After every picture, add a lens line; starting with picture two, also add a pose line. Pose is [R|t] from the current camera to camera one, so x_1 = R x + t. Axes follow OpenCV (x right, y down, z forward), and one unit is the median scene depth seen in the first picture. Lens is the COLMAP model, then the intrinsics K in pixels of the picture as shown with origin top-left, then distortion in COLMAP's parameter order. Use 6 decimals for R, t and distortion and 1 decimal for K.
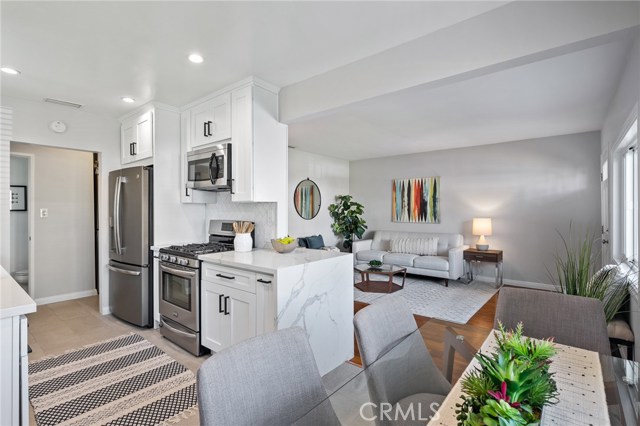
lens RADIAL K [[307.0, 0, 316.8], [0, 307.0, 209.3], [0, 0, 1]] dist [-0.002846, -0.000266]
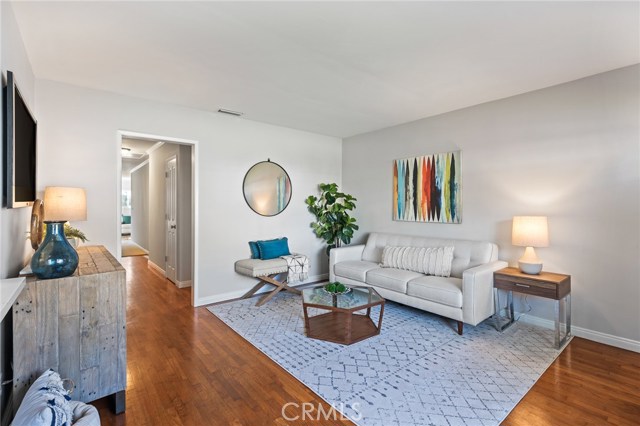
lens RADIAL K [[297.8, 0, 319.8], [0, 297.8, 204.3], [0, 0, 1]] dist [0.001039, -0.000781]
pose [[0.984190, -0.000120, -0.177113, 0.216614], [-0.001362, 0.999965, -0.008250, 0.010595], [0.177108, 0.008361, 0.984156, 0.329940]]
